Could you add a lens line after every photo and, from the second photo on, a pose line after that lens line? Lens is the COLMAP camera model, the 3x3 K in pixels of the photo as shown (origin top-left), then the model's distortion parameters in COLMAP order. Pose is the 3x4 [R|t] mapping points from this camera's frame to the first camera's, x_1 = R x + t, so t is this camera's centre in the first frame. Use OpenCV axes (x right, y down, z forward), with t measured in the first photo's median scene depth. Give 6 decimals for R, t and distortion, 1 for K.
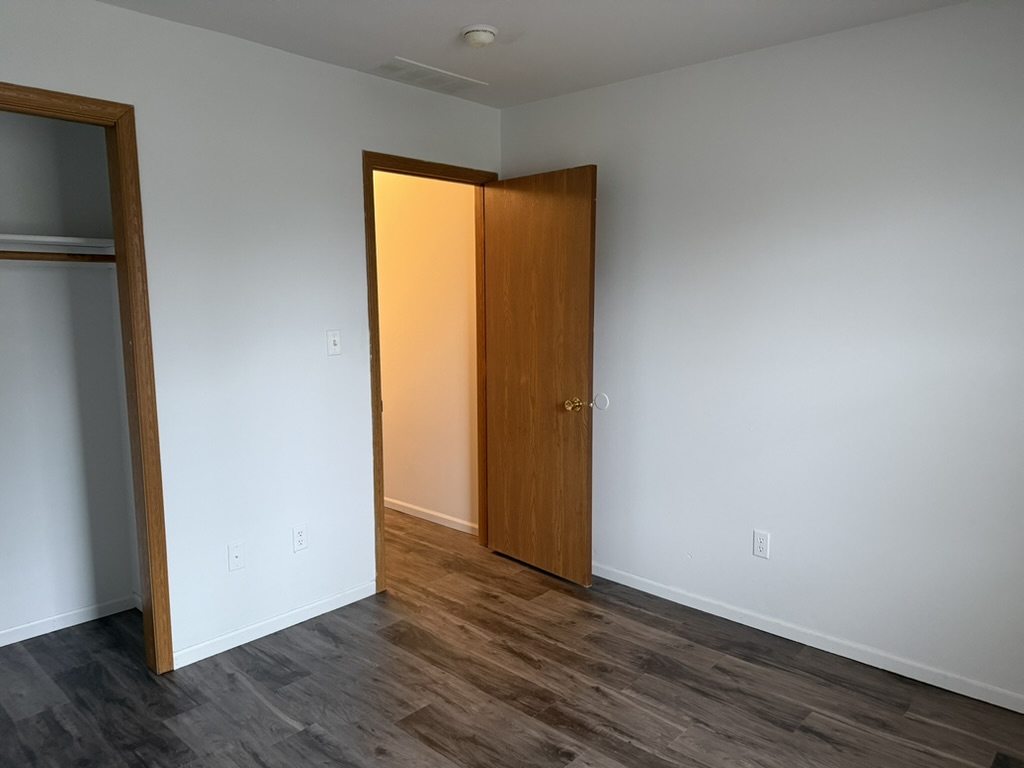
lens RADIAL K [[713.3, 0, 512.0], [0, 713.3, 384.0], [0, 0, 1]] dist [0.089572, -0.106490]
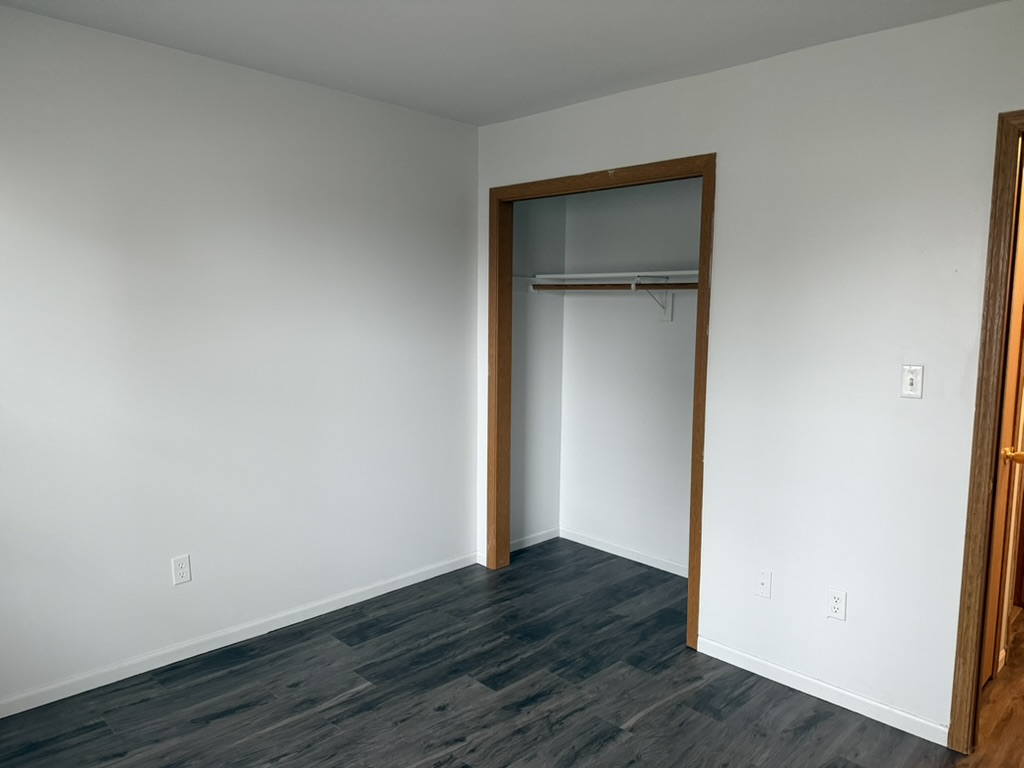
lens RADIAL K [[713.3, 0, 512.0], [0, 713.3, 384.0], [0, 0, 1]] dist [0.089572, -0.106490]
pose [[-0.028725, 0.106279, -0.993921, 0.644248], [-0.140294, 0.984061, 0.109279, -0.097167], [0.989693, 0.142580, -0.013357, 0.716996]]
